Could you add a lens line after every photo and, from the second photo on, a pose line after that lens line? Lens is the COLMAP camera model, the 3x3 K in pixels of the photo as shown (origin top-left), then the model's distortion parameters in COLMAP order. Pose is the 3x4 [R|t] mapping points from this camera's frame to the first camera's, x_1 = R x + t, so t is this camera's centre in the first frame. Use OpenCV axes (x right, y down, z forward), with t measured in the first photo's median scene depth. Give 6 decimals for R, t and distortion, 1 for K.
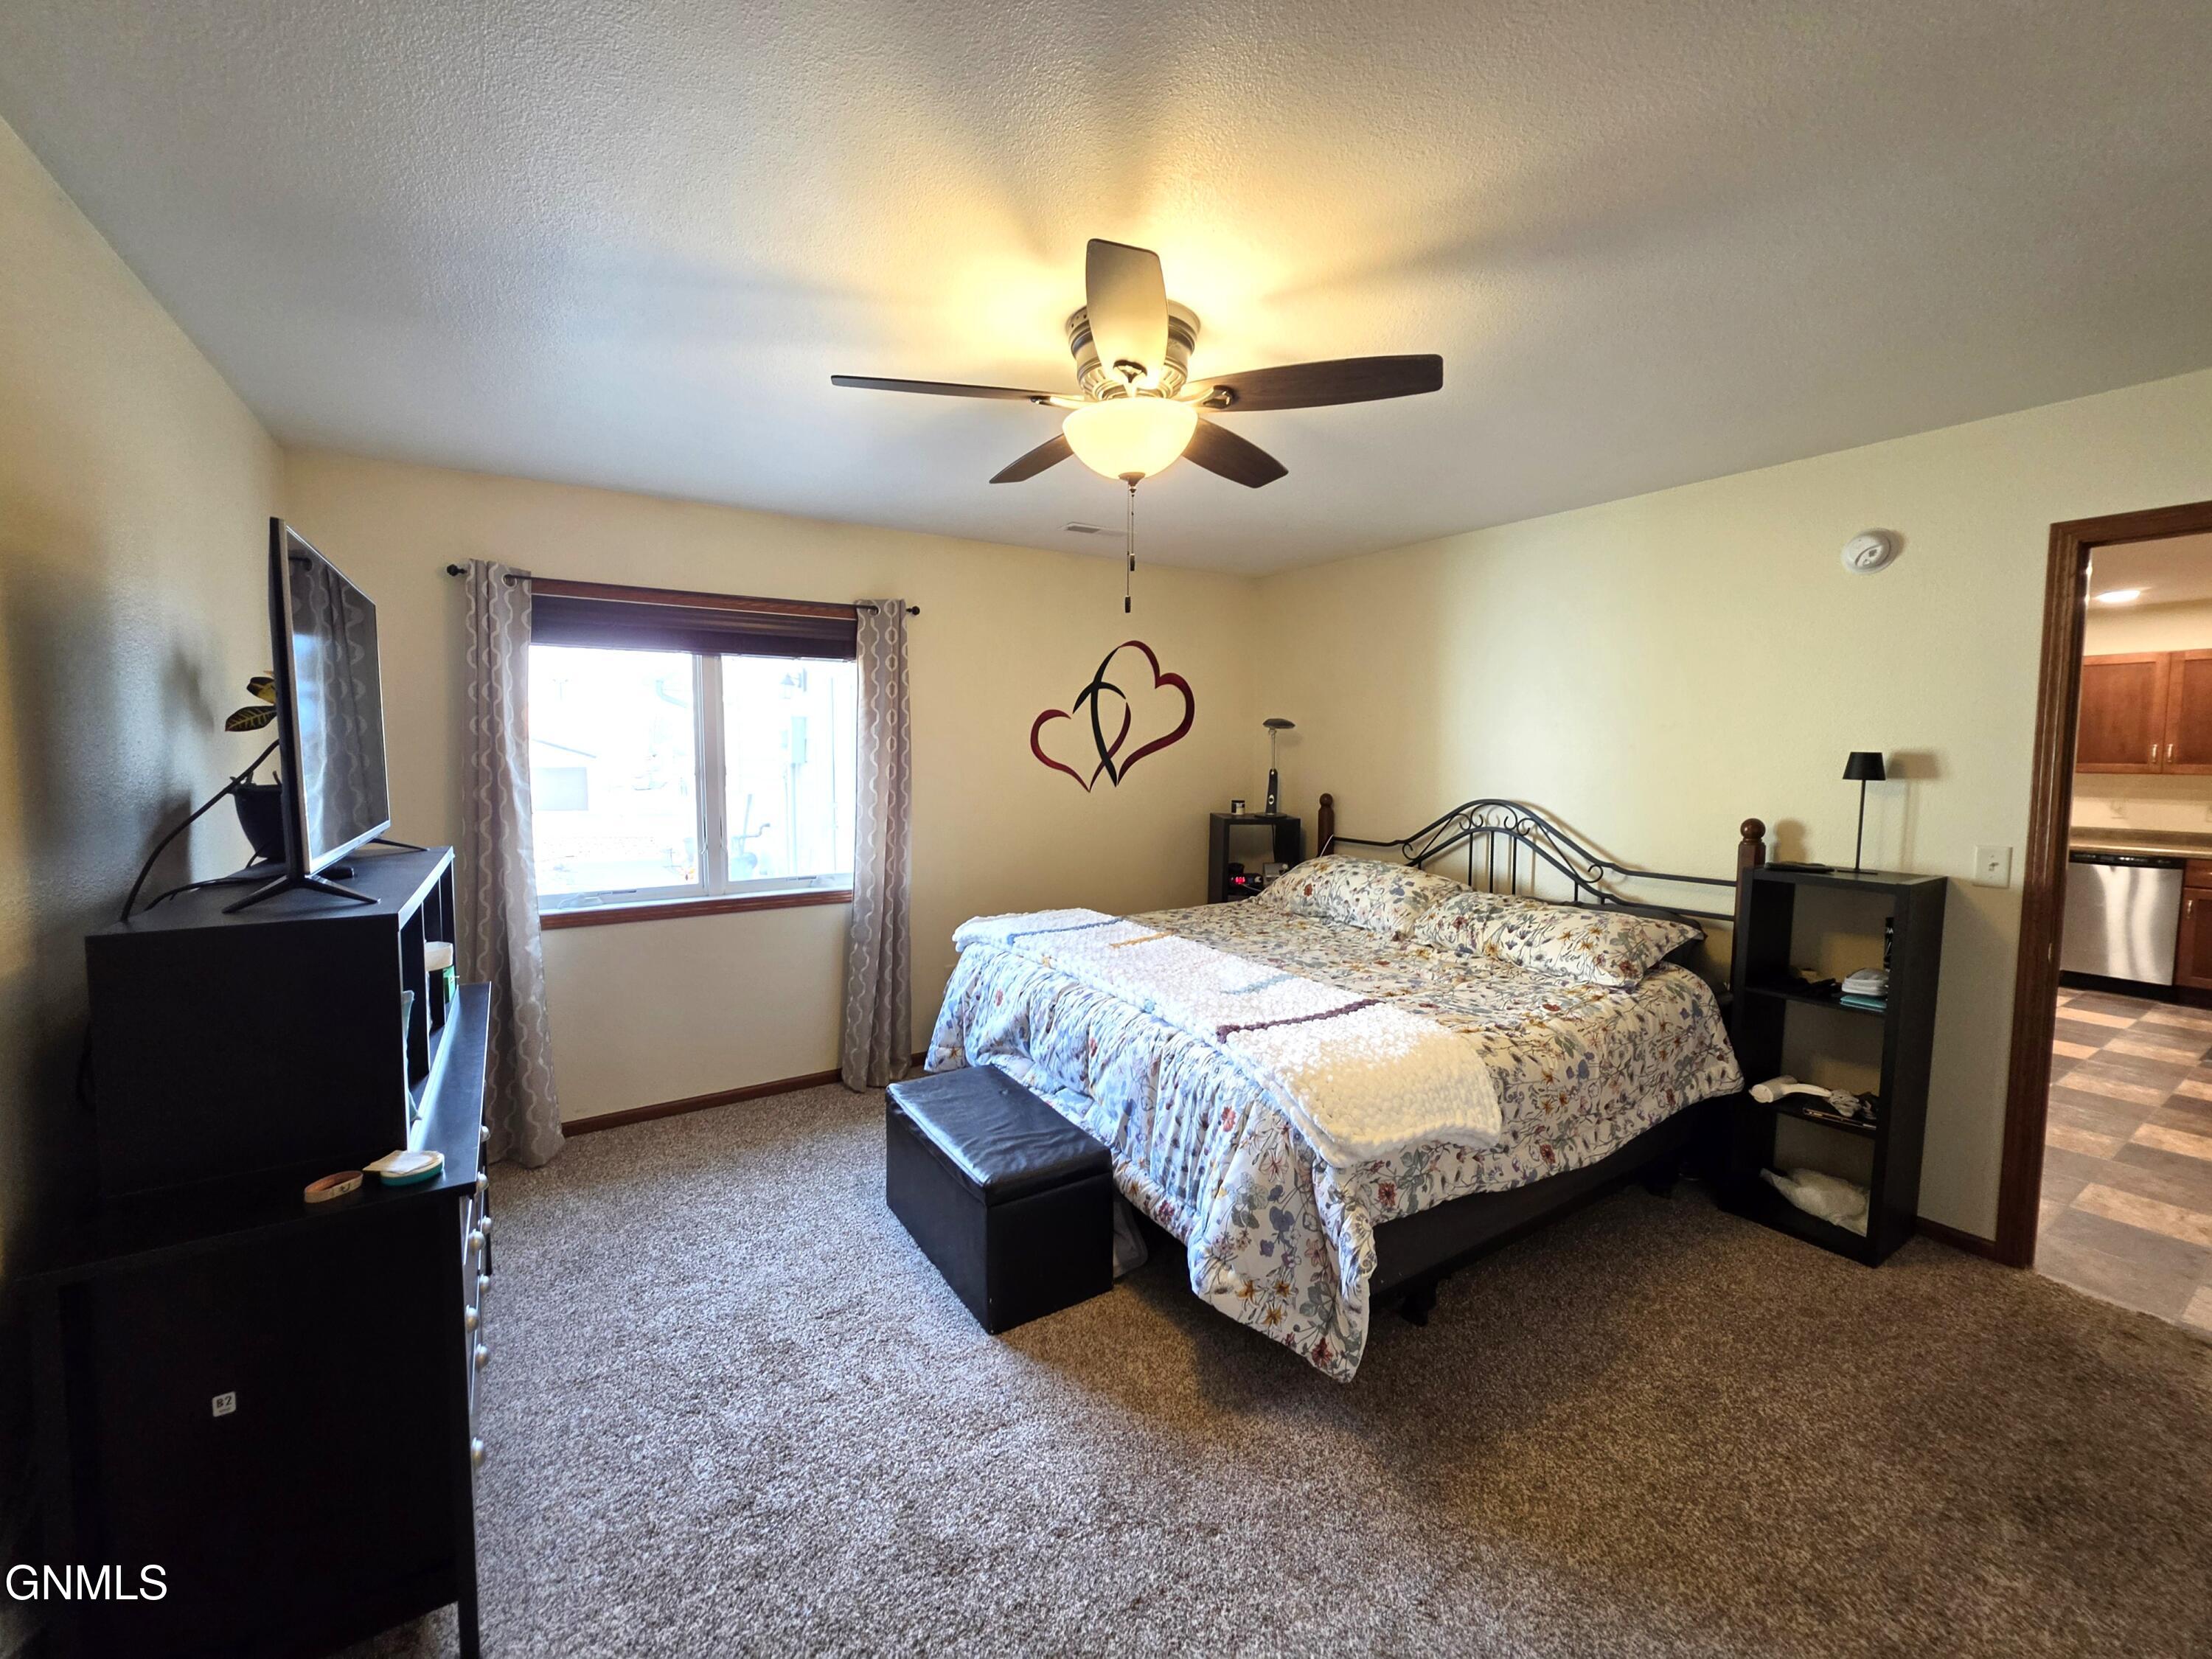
lens RADIAL K [[885.0, 0, 1091.5], [0, 885.0, 815.7], [0, 0, 1]] dist [-0.003736, 0.001332]
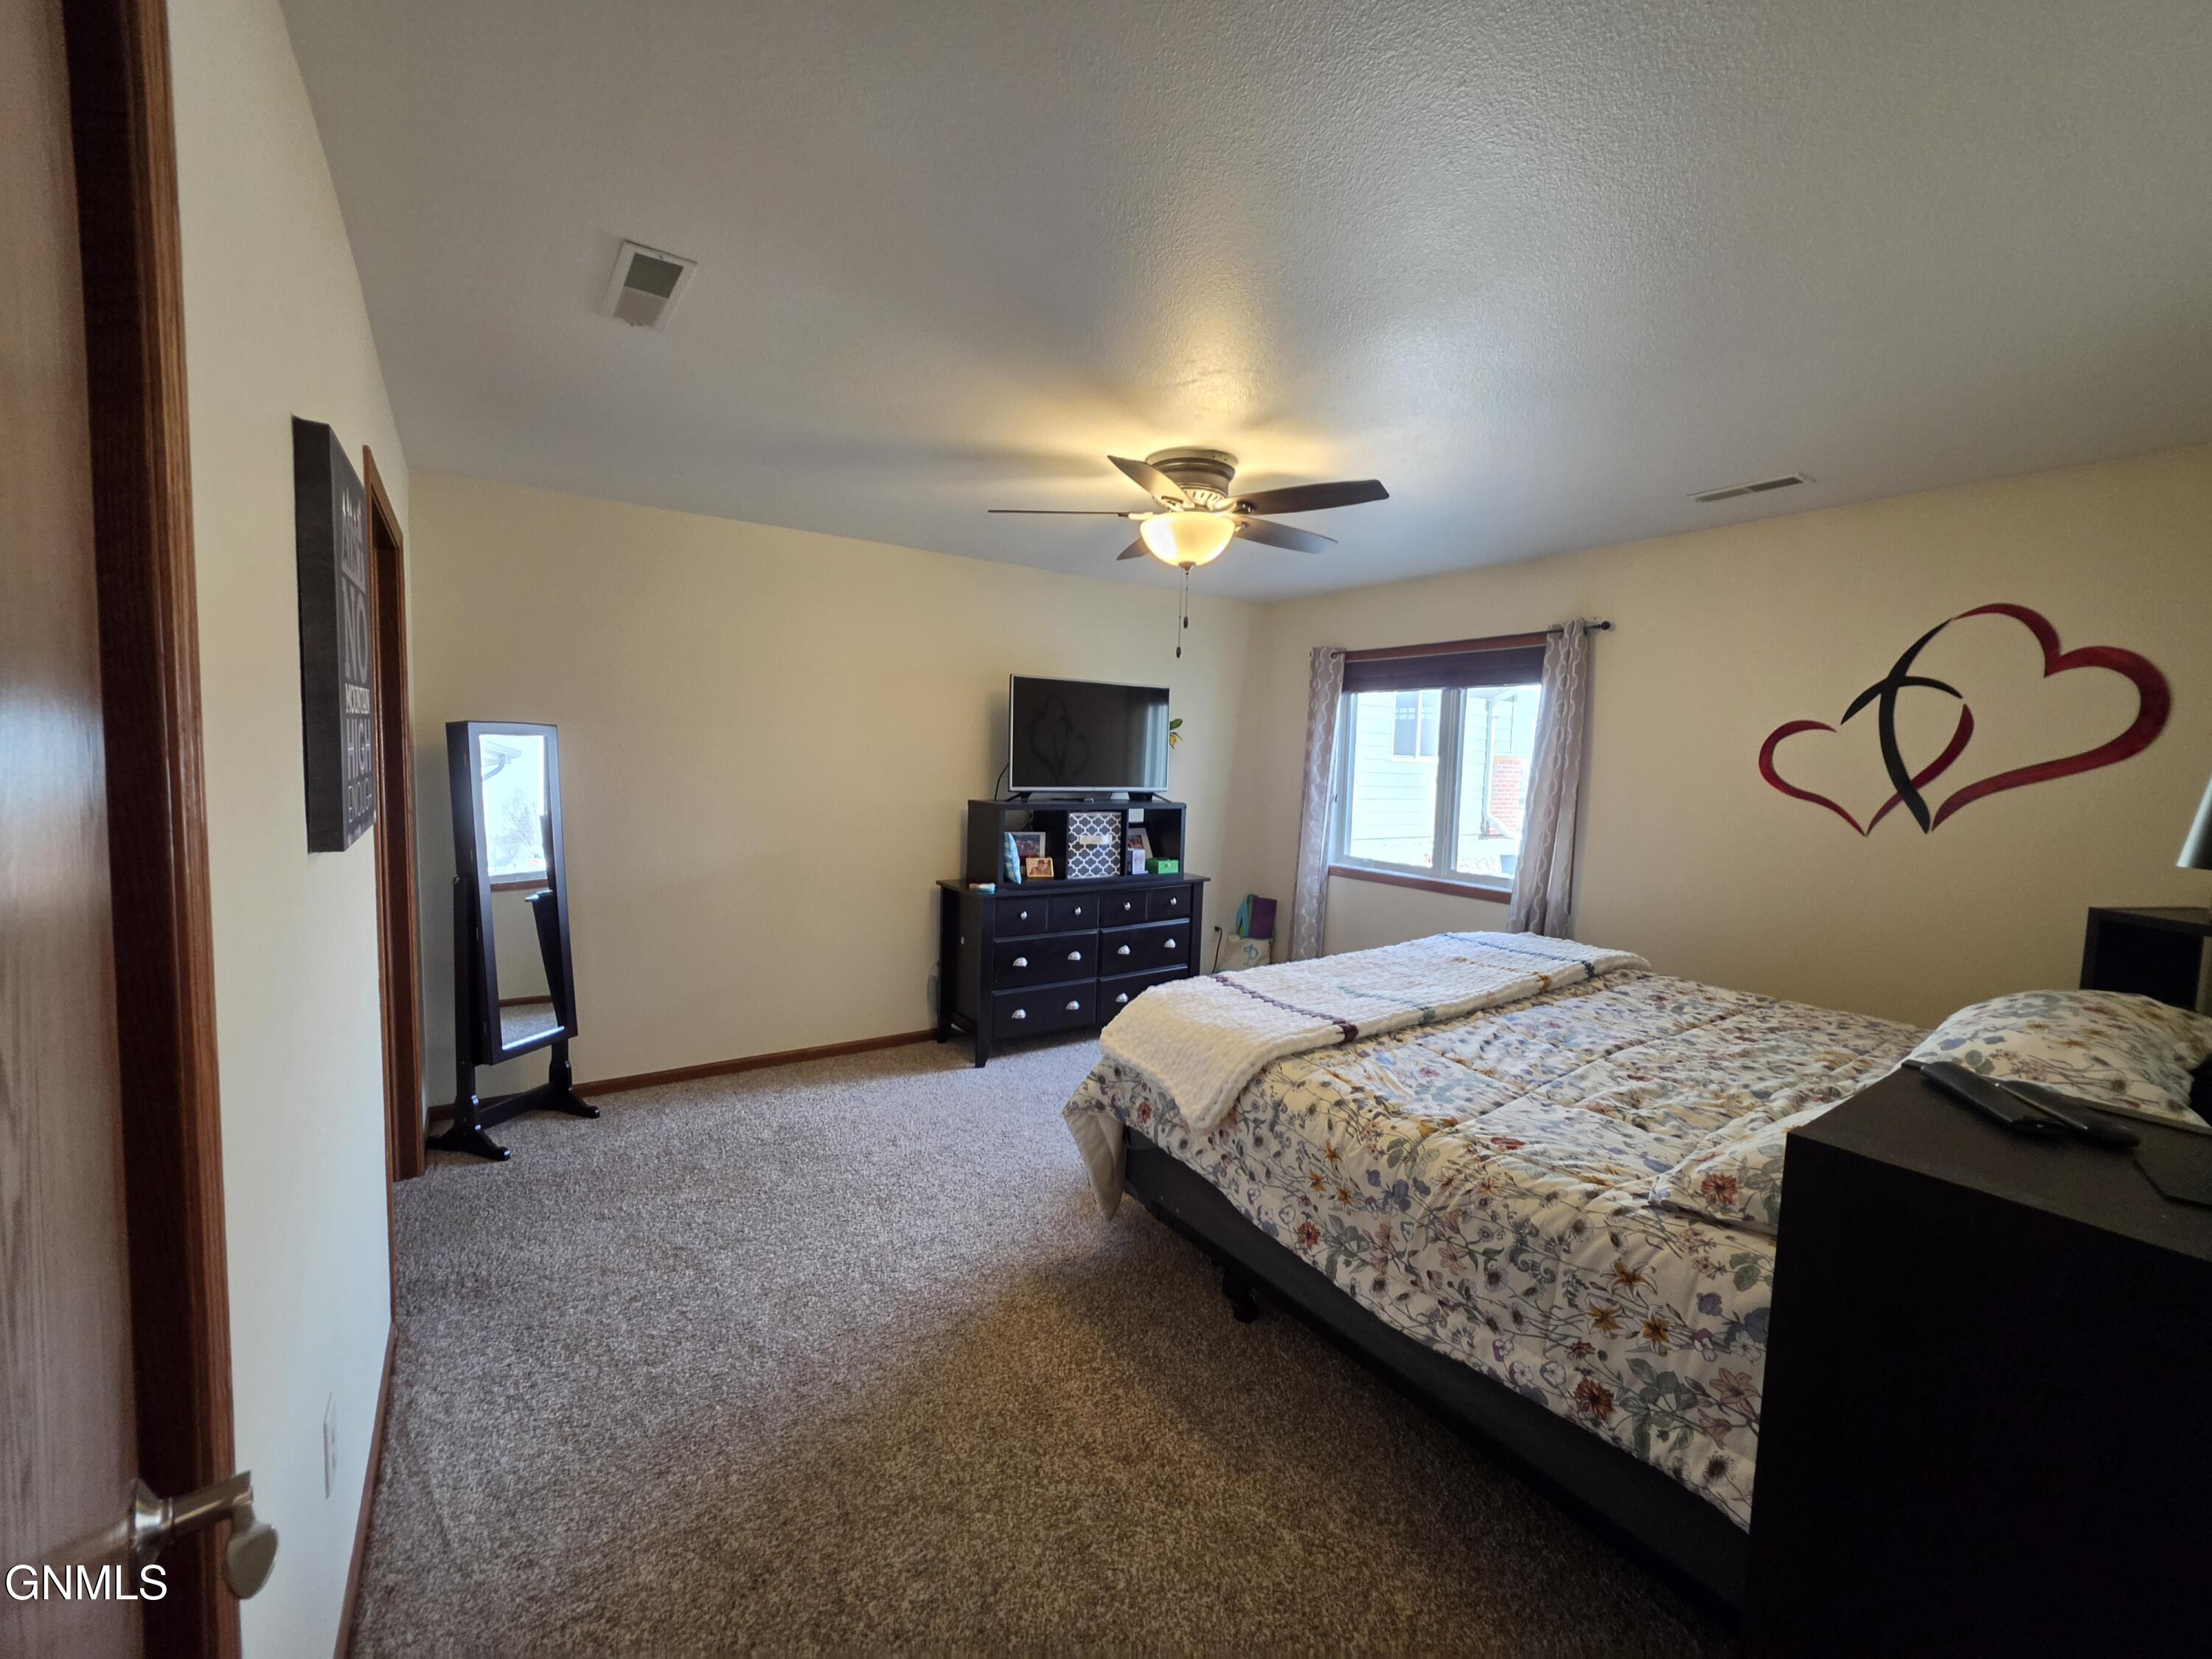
lens RADIAL K [[885.0, 0, 1105.7], [0, 885.0, 828.1], [0, 0, 1]] dist [-0.003736, 0.001332]
pose [[0.044922, 0.080954, -0.995705, 0.945376], [-0.107298, 0.991336, 0.075758, -0.030482], [0.993212, 0.103434, 0.053219, 0.522769]]
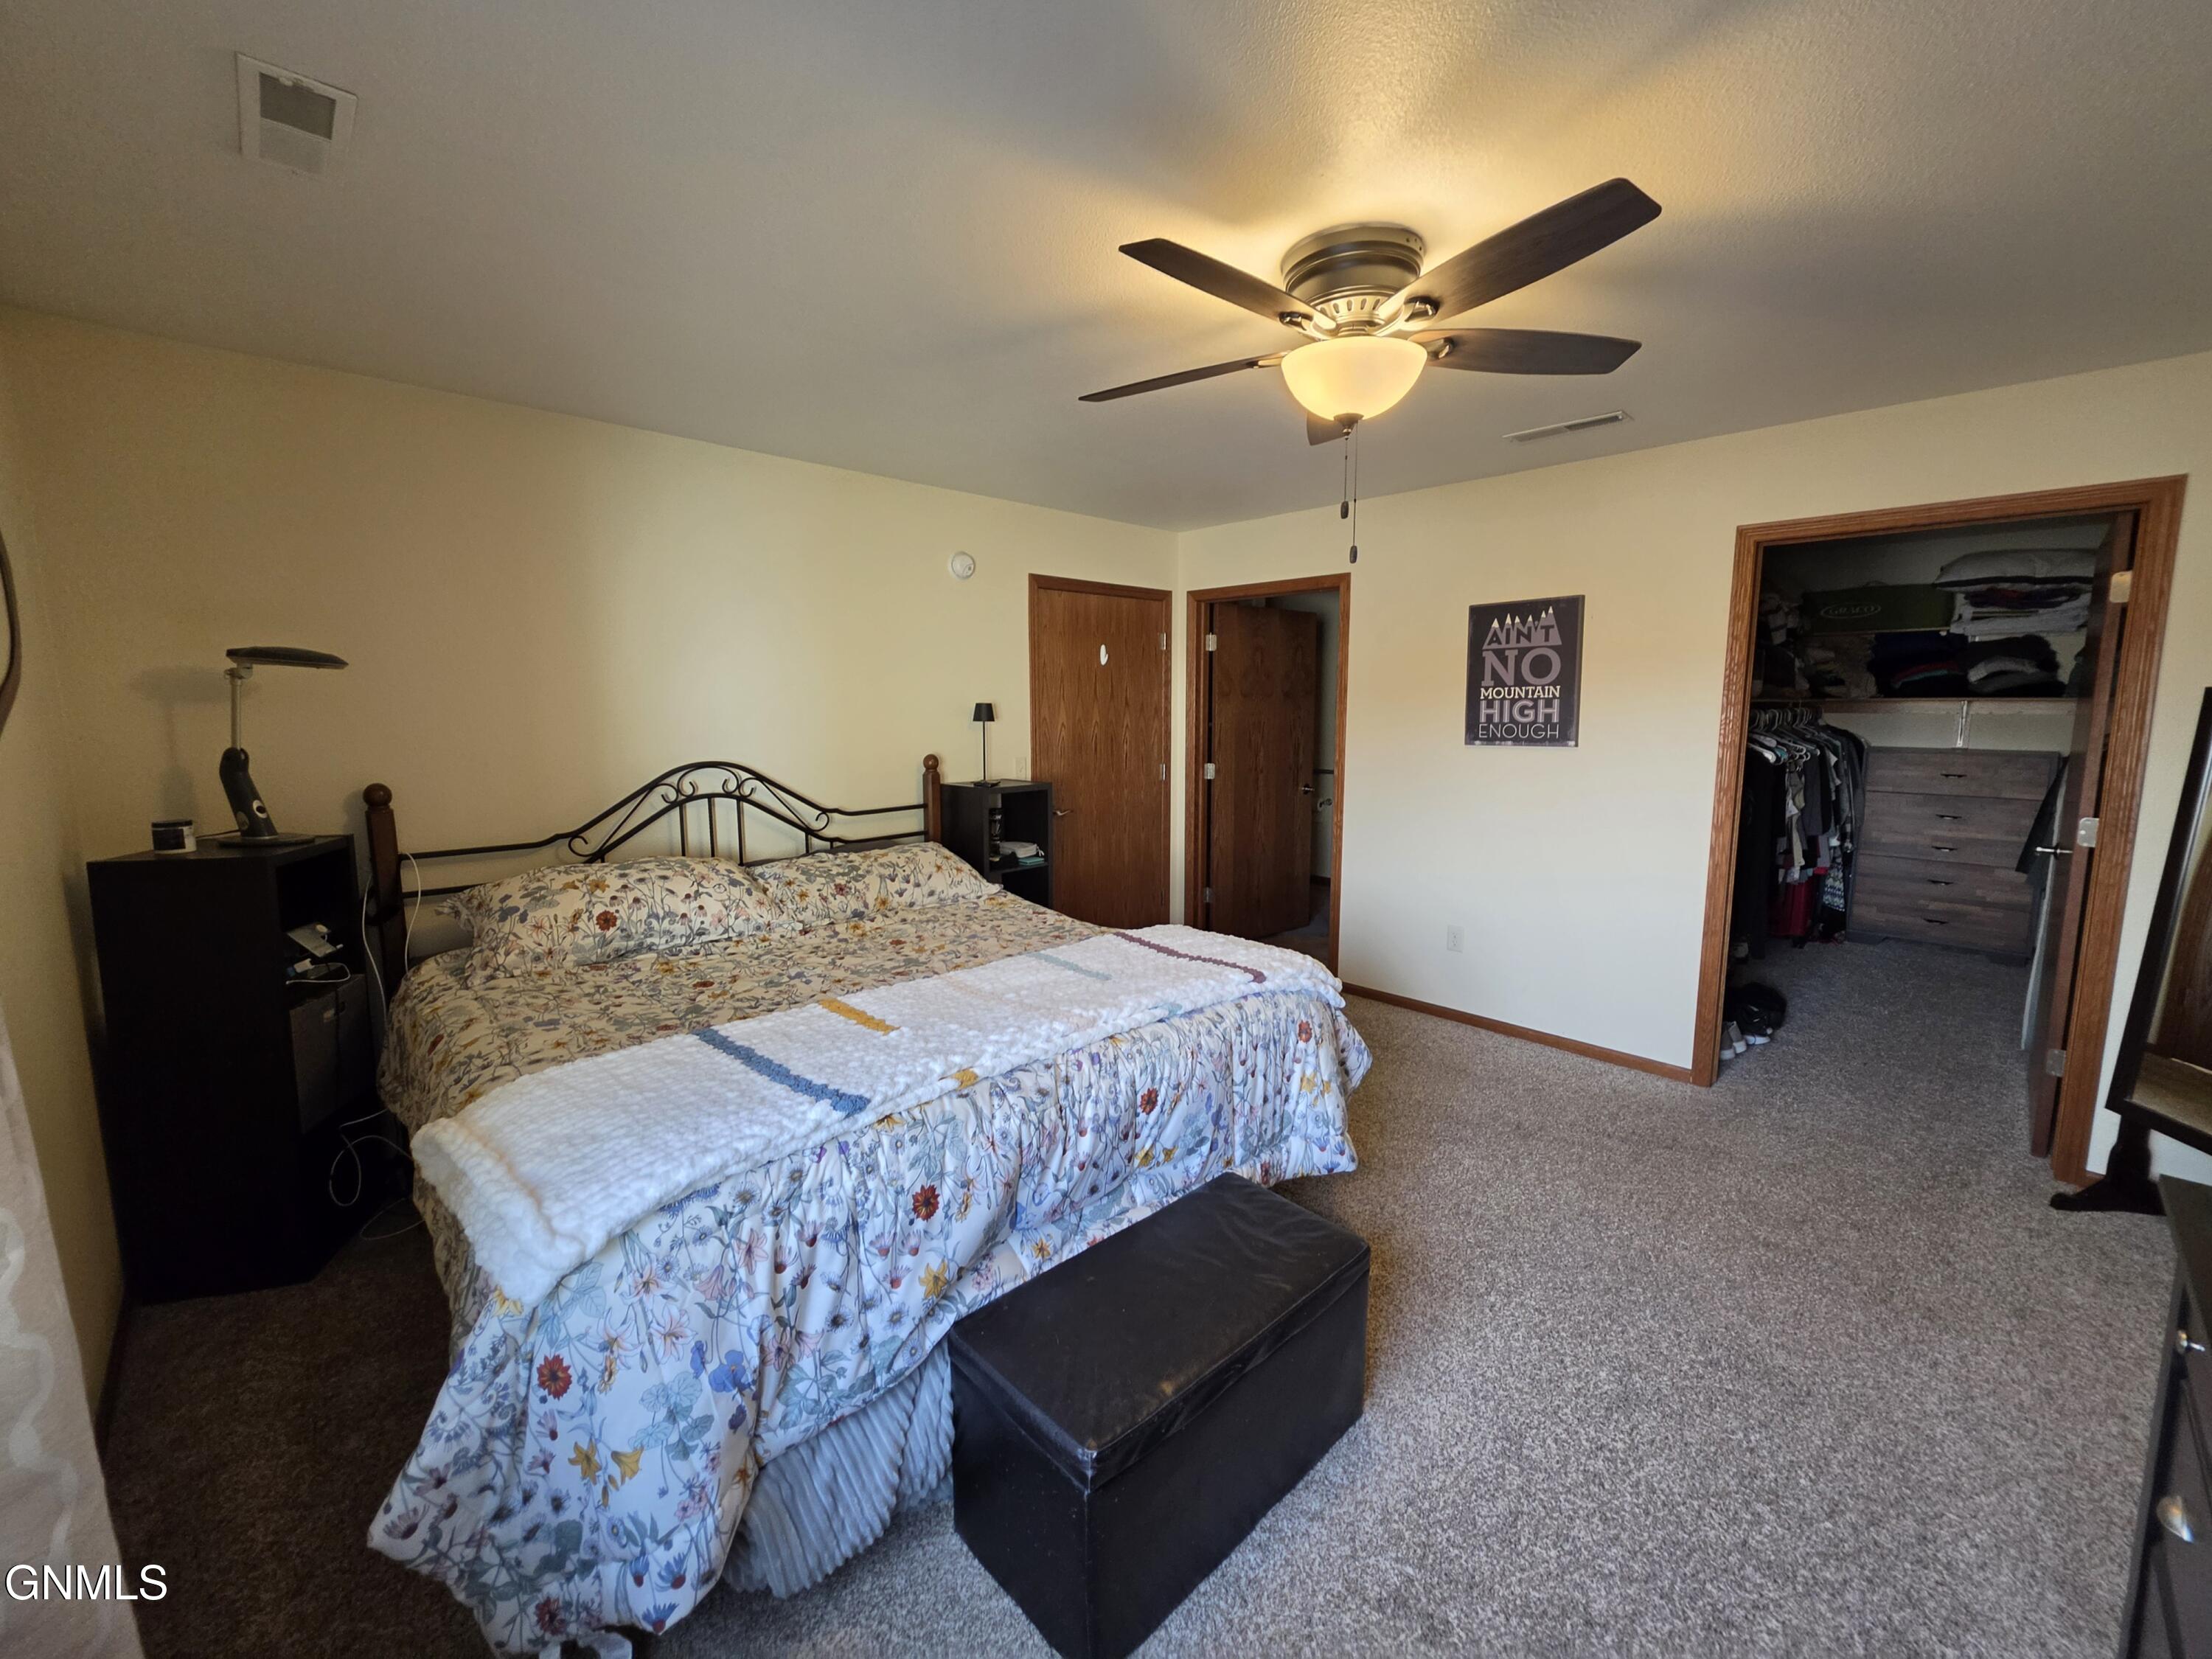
lens RADIAL K [[885.0, 0, 1107.1], [0, 885.0, 811.0], [0, 0, 1]] dist [-0.003736, 0.001332]
pose [[-0.196656, -0.125550, 0.972401, -0.465048], [0.073666, 0.987072, 0.142342, -0.063615], [-0.977701, 0.099626, -0.184865, 0.766537]]
